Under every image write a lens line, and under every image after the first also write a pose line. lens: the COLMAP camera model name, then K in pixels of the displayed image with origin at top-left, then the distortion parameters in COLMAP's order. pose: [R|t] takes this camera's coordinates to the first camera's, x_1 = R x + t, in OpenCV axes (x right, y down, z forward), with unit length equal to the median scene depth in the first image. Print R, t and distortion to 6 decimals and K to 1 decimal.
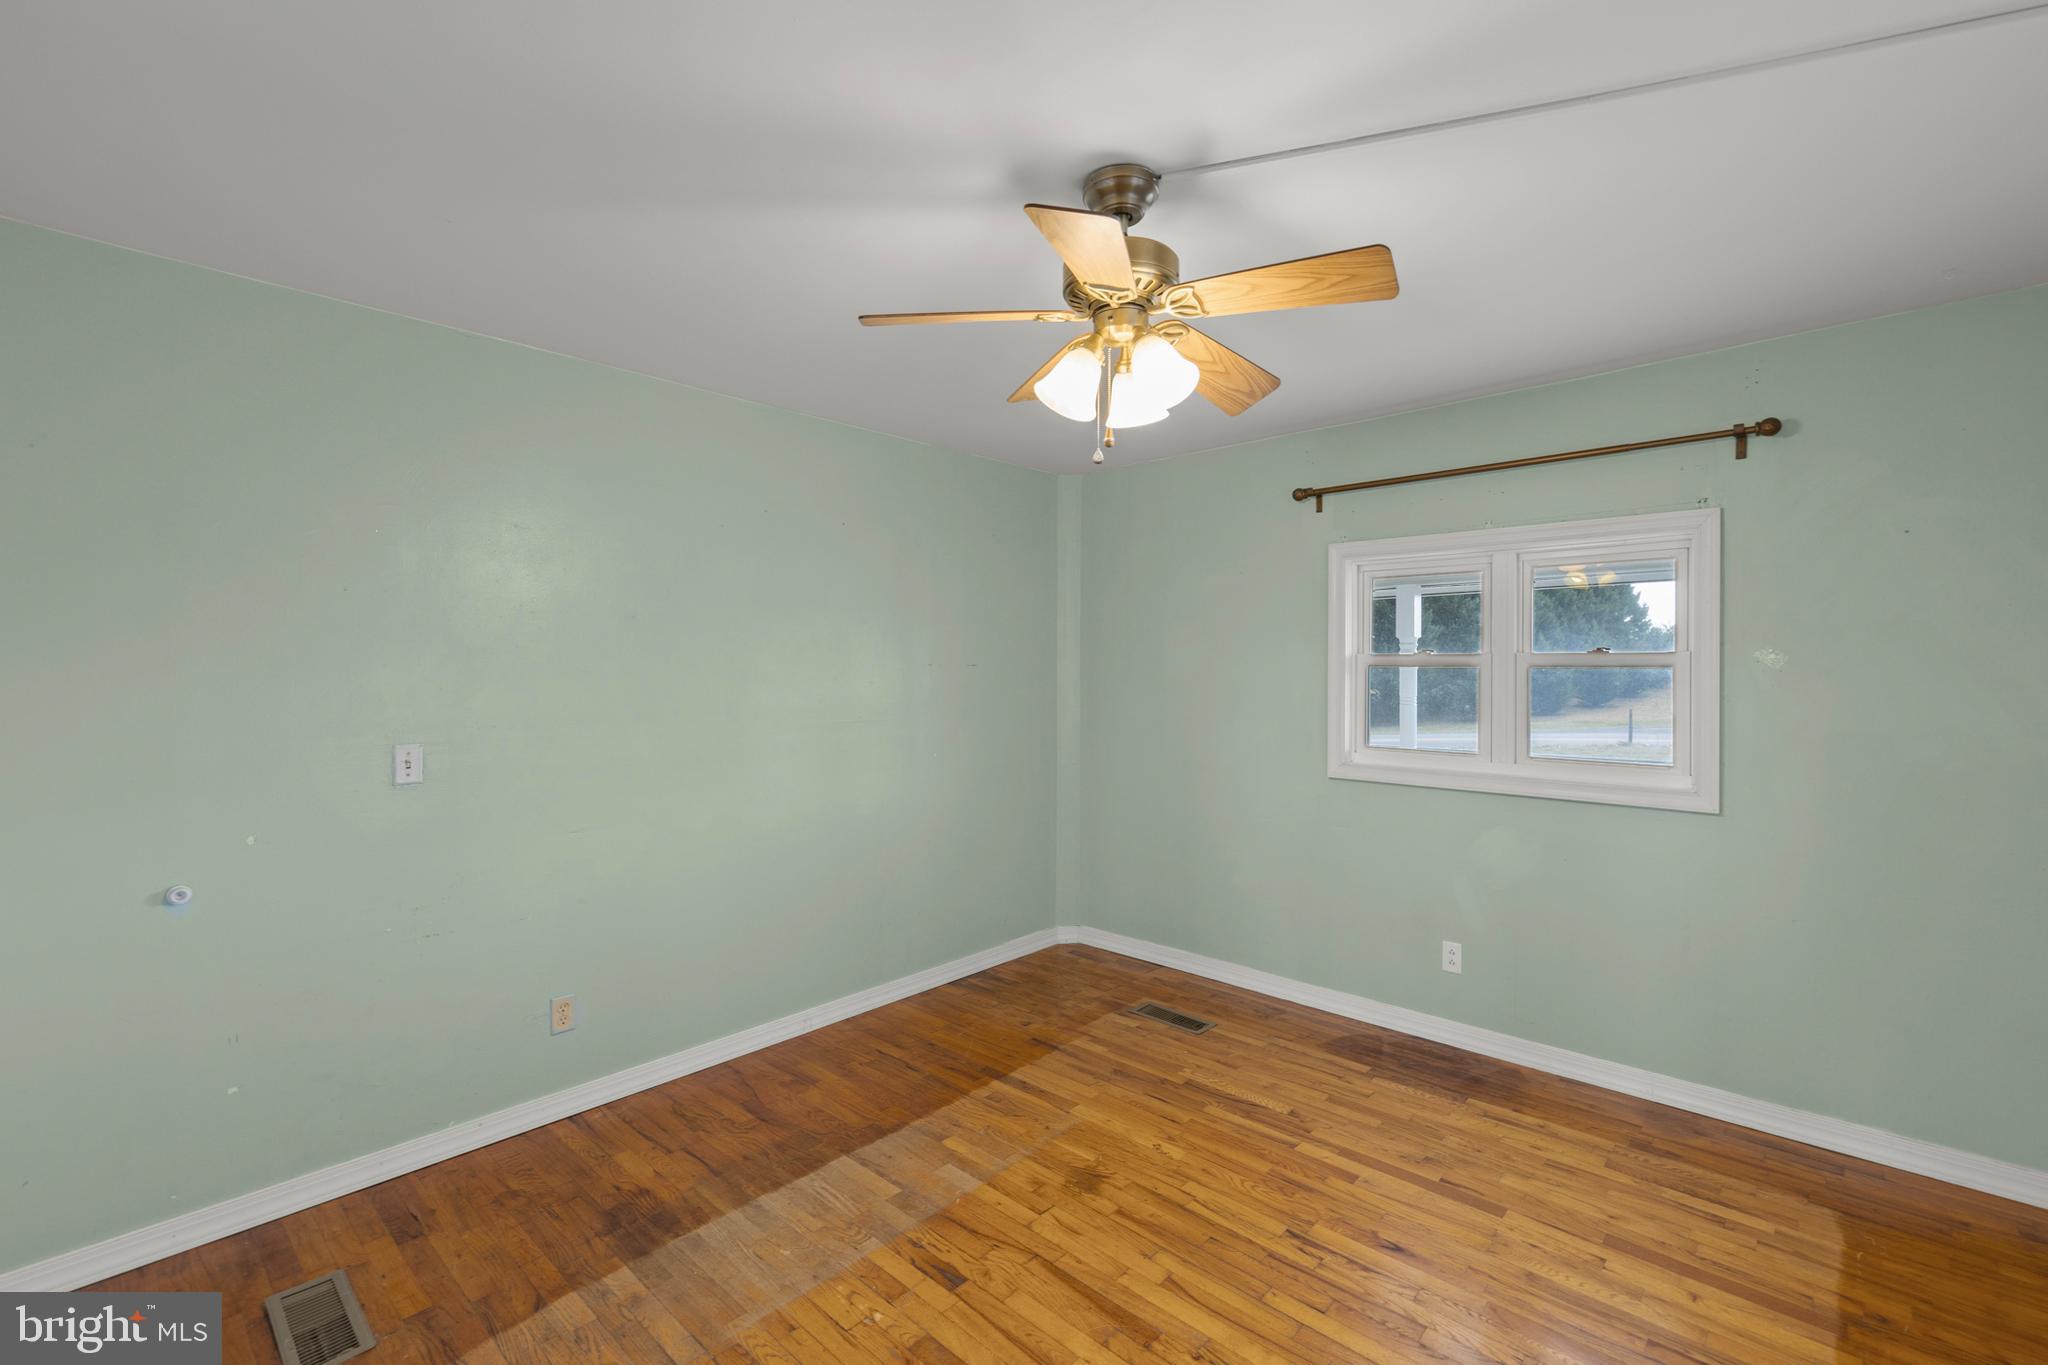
lens RADIAL K [[872.7, 0, 1028.7], [0, 872.7, 665.8], [0, 0, 1]] dist [0.006568, -0.000349]
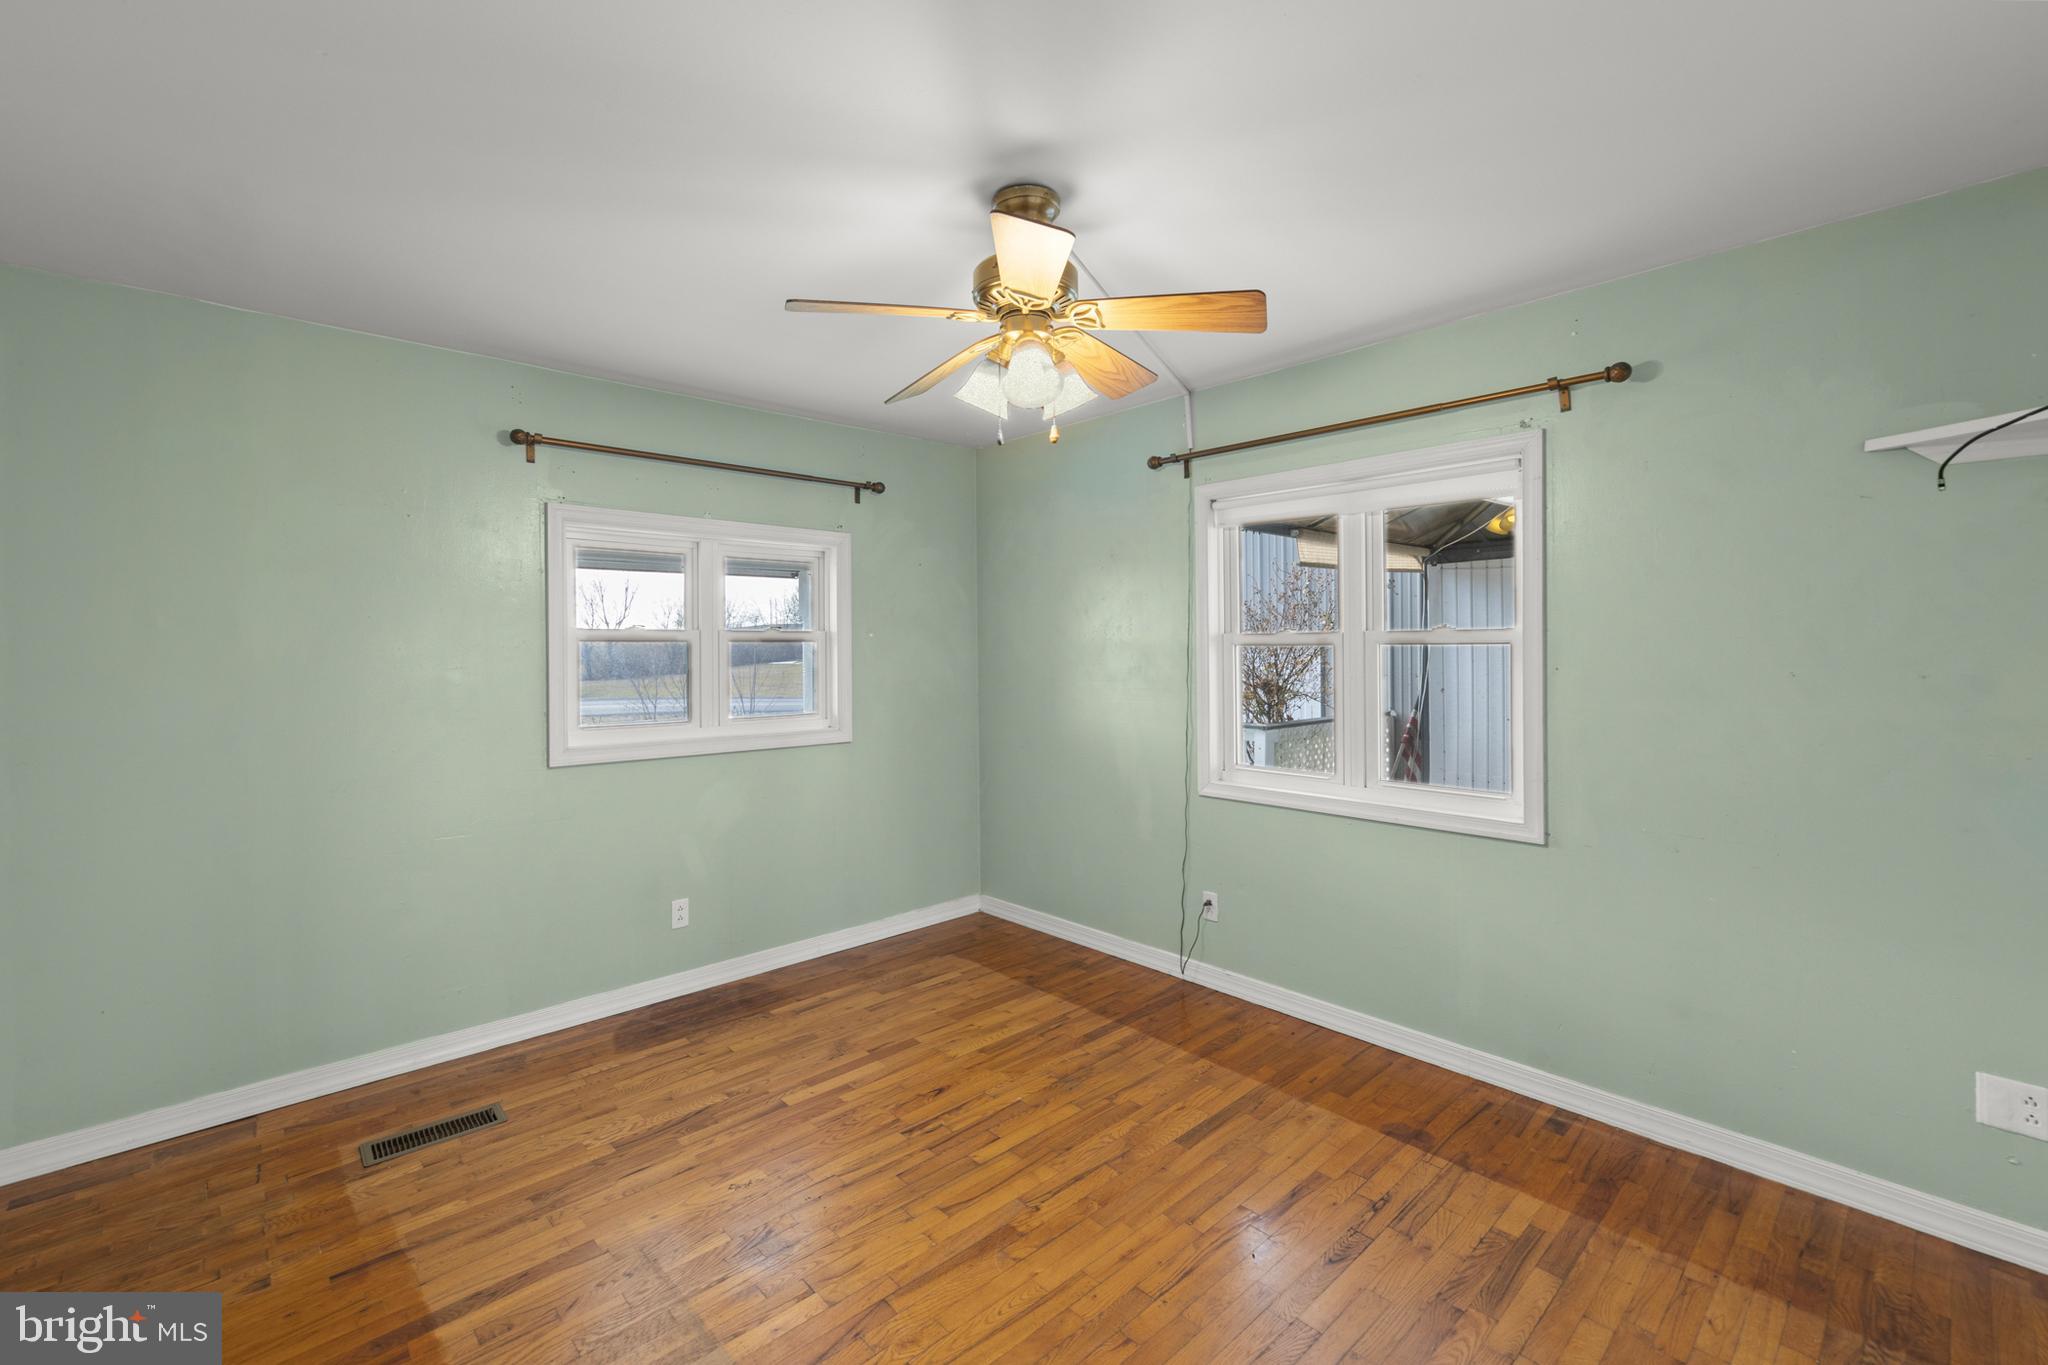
lens RADIAL K [[872.7, 0, 1020.4], [0, 872.7, 652.9], [0, 0, 1]] dist [0.006568, -0.000349]
pose [[0.076322, -0.009563, 0.997037, -0.630158], [0.001489, 0.999954, 0.009477, 0.006107], [-0.997082, 0.000761, 0.076333, 0.580557]]
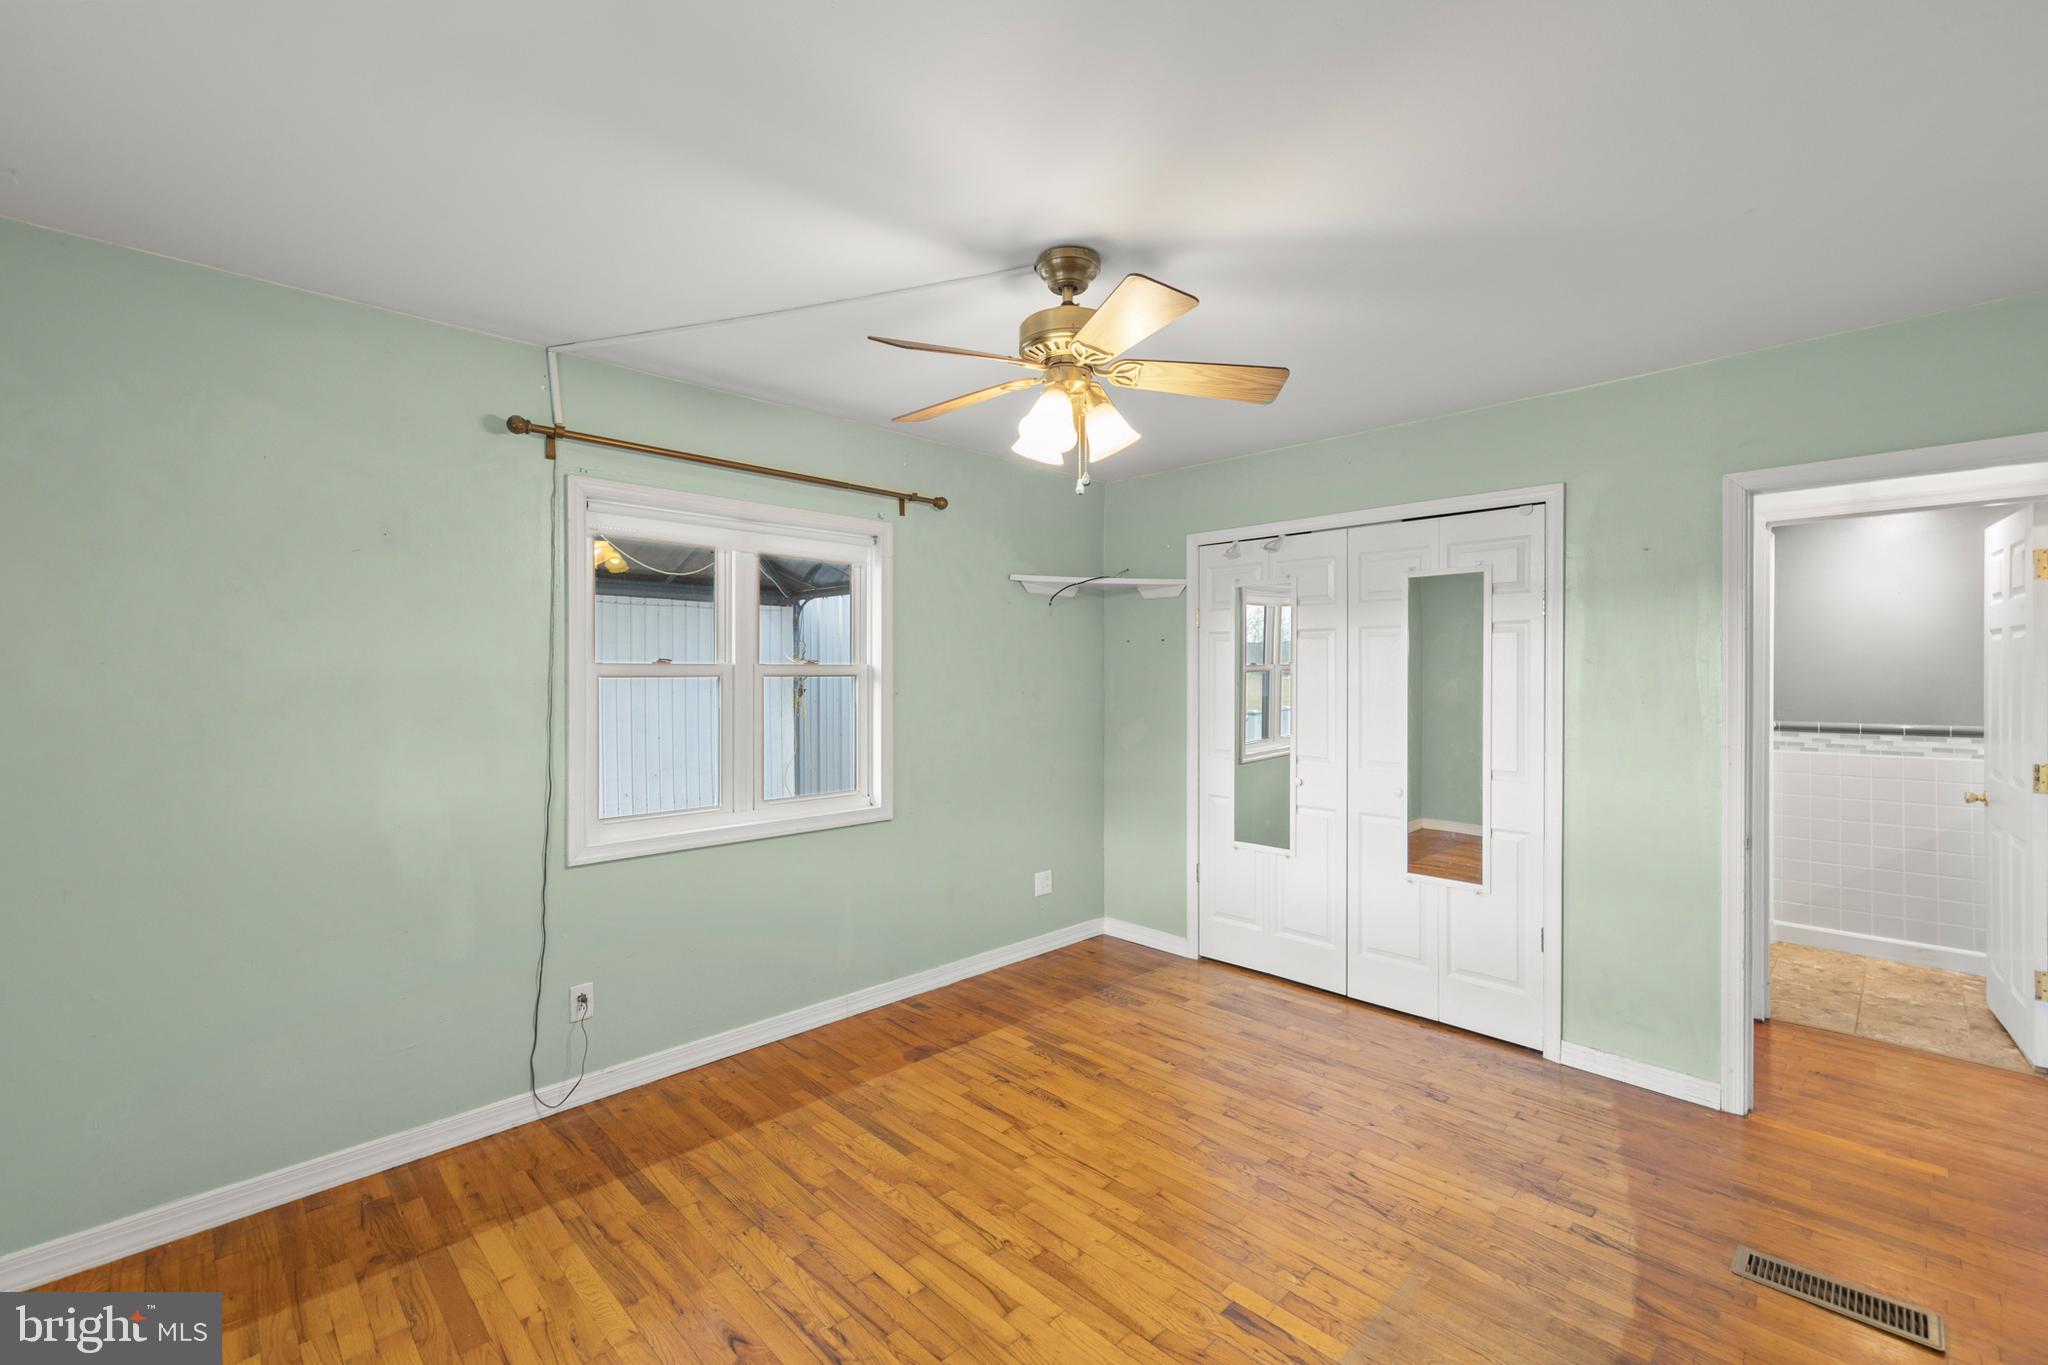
lens RADIAL K [[872.7, 0, 1022.5], [0, 872.7, 673.9], [0, 0, 1]] dist [0.006568, -0.000349]
pose [[-0.999177, 0.000069, 0.040551, 0.074586], [-0.000079, 0.999993, -0.003643, 0.007565], [-0.040551, -0.003643, -0.999171, 1.376798]]
